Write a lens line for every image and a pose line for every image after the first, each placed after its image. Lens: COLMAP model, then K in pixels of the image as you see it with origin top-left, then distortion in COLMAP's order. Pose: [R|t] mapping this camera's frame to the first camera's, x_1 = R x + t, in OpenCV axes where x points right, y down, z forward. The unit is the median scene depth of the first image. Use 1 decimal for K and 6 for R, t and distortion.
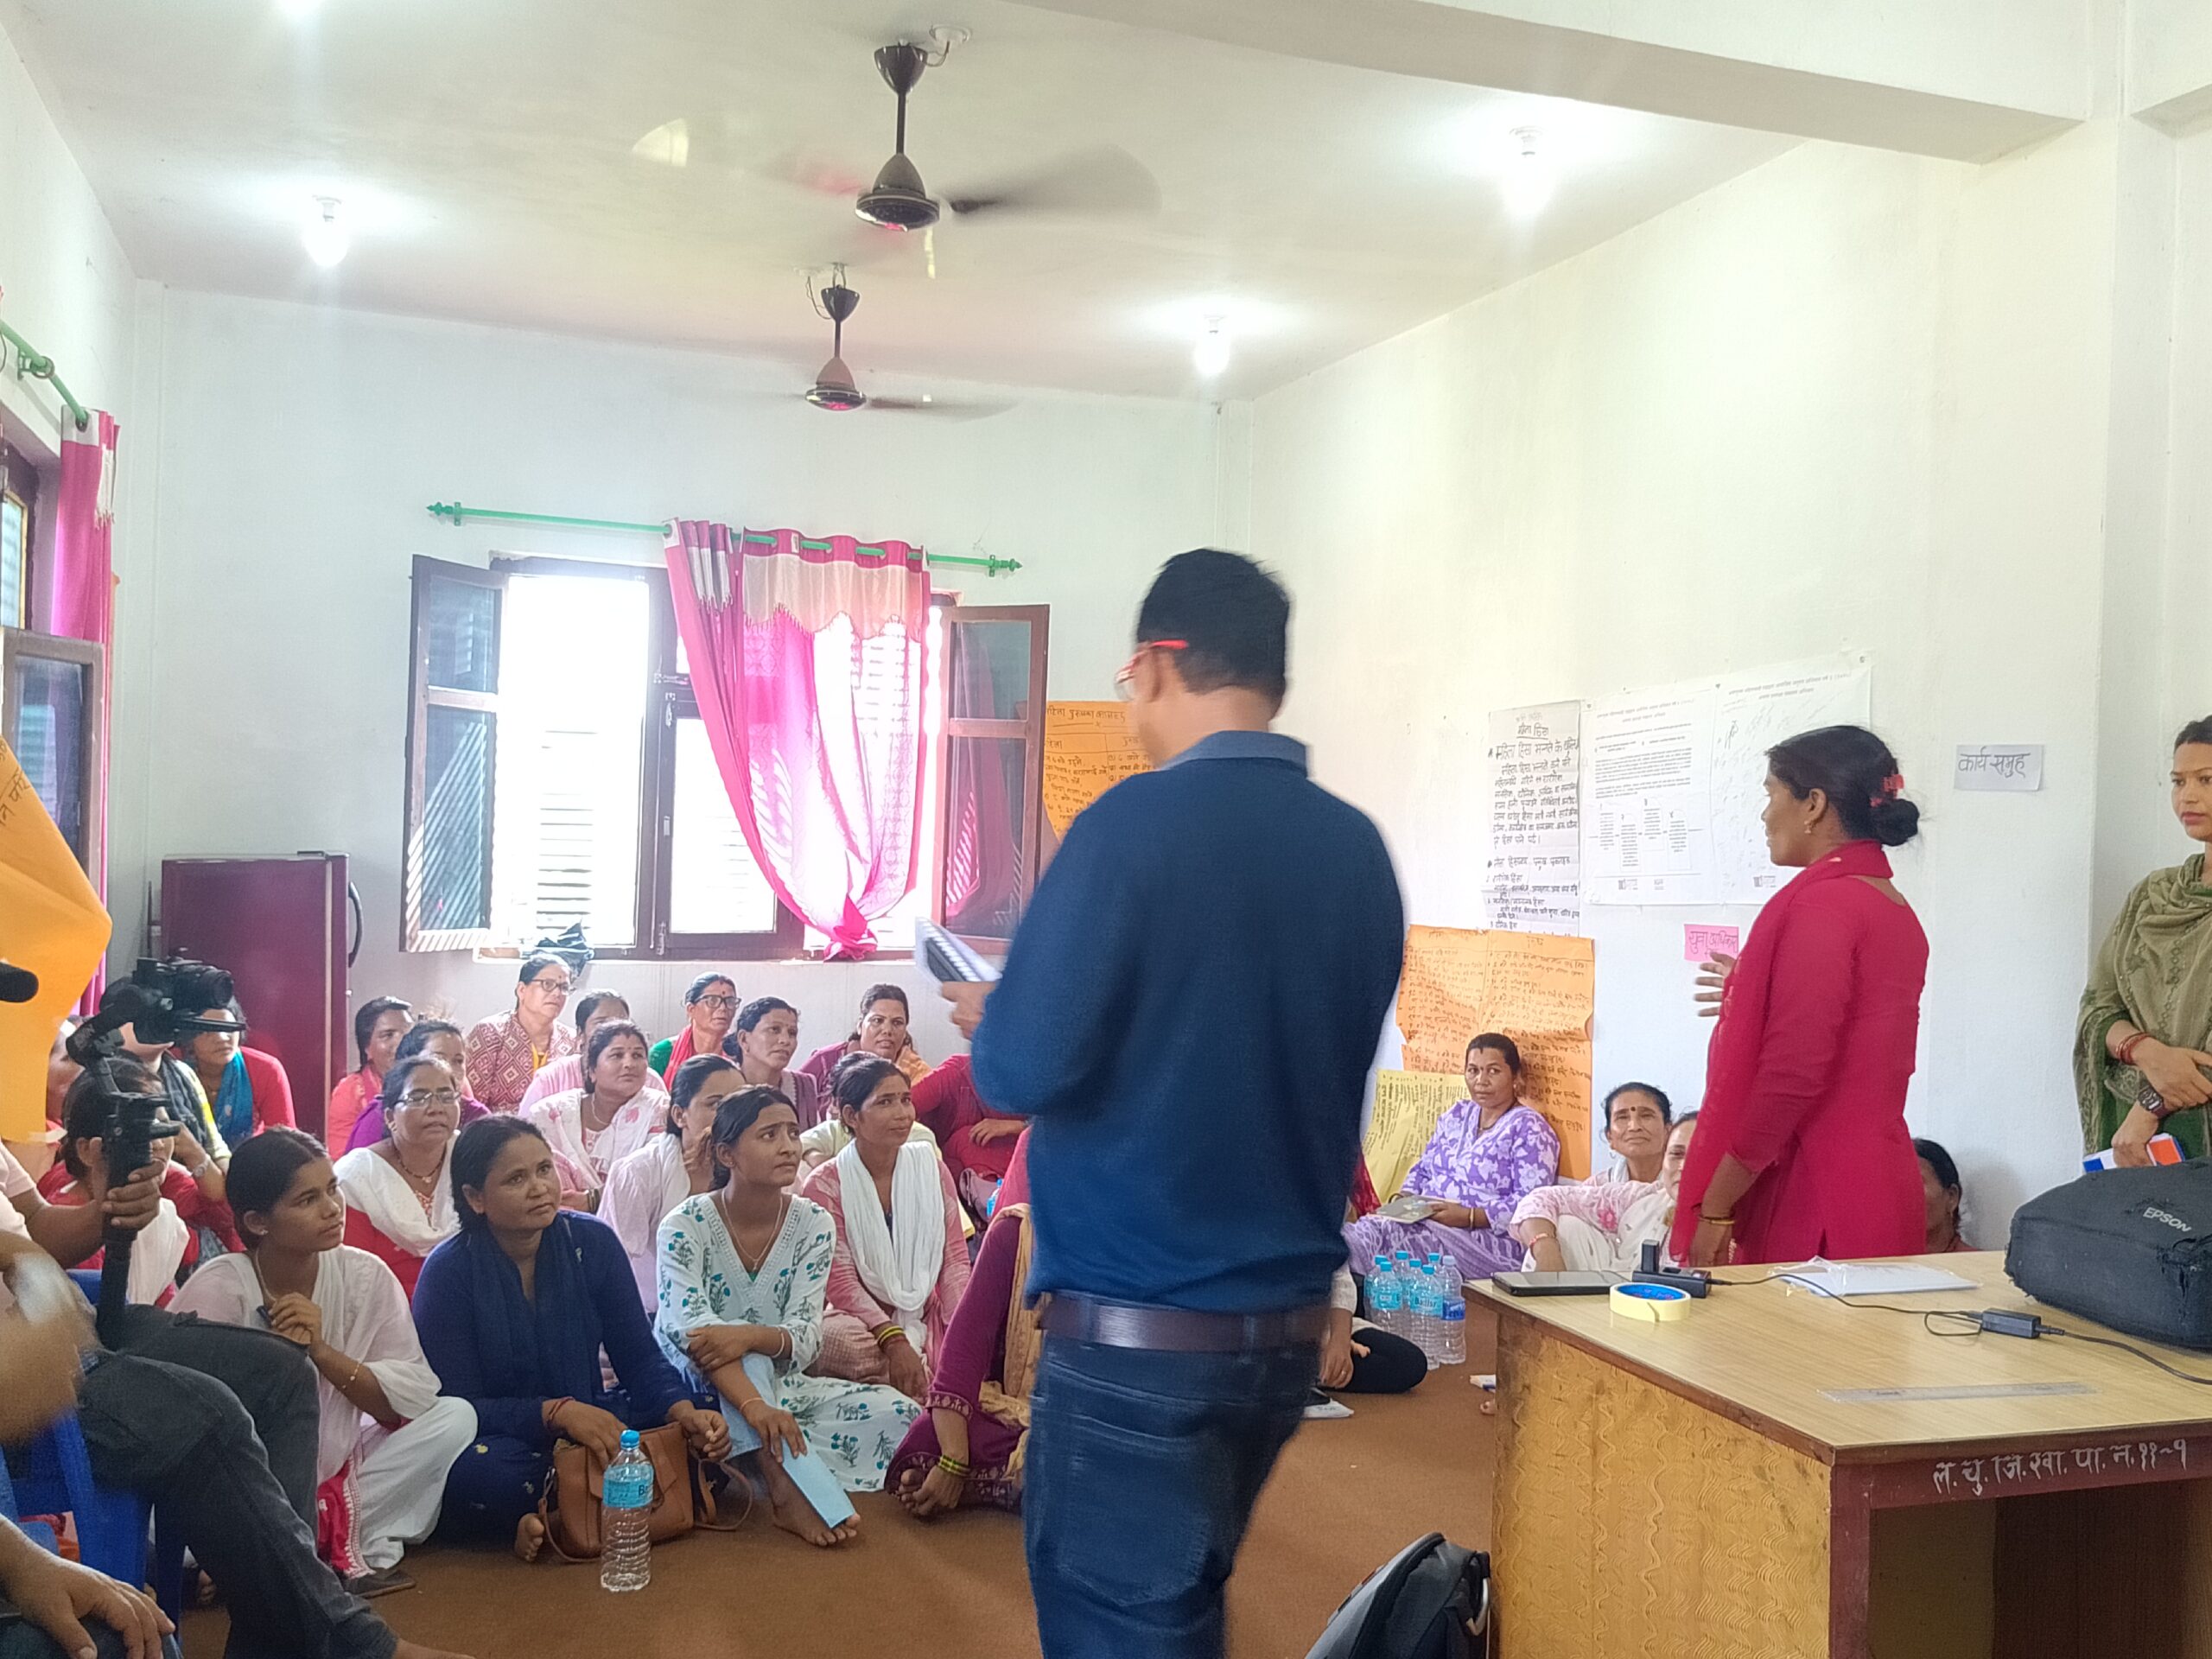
lens RADIAL K [[1970.8, 0, 1112.0], [0, 1970.8, 813.0], [0, 0, 1]] dist [0.084822, -0.169913]
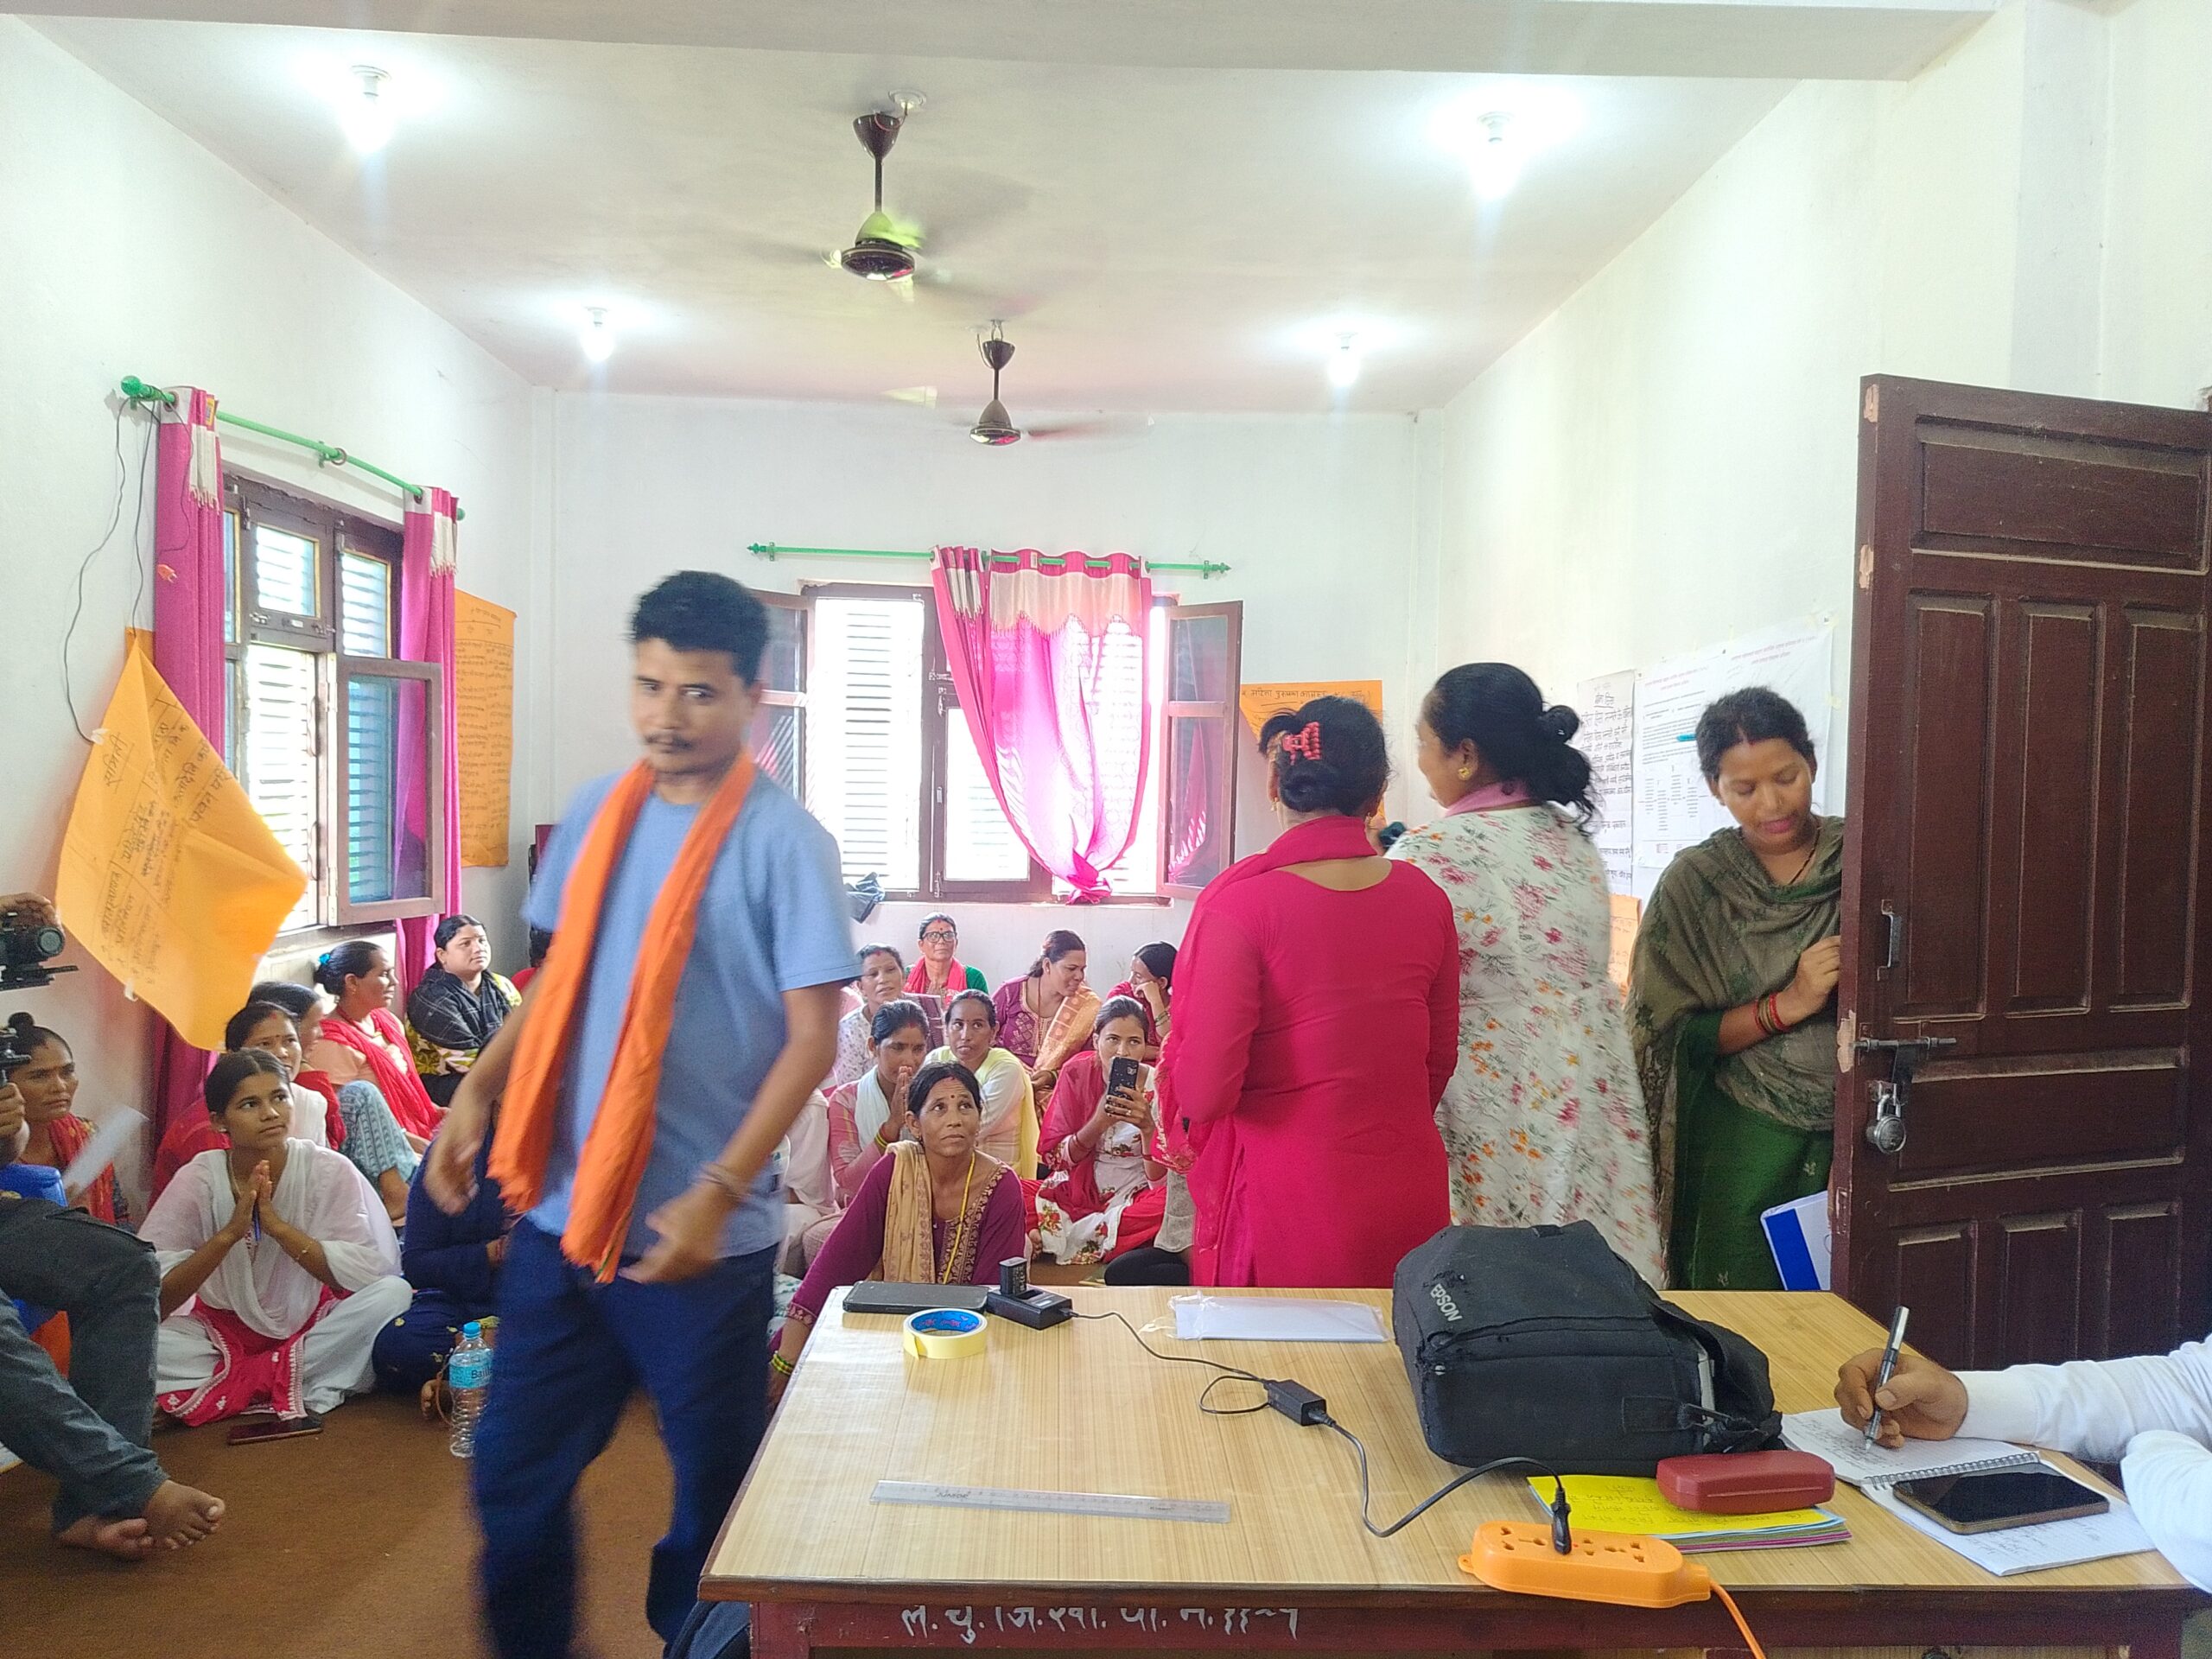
lens RADIAL K [[1550.1, 0, 1106.0], [0, 1550.1, 829.5], [0, 0, 1]] dist [0.053428, -0.071071]
pose [[0.953237, -0.001974, -0.302219, 0.204263], [0.013111, 0.999307, 0.034826, -0.004911], [0.301941, -0.037160, 0.952602, 0.122451]]
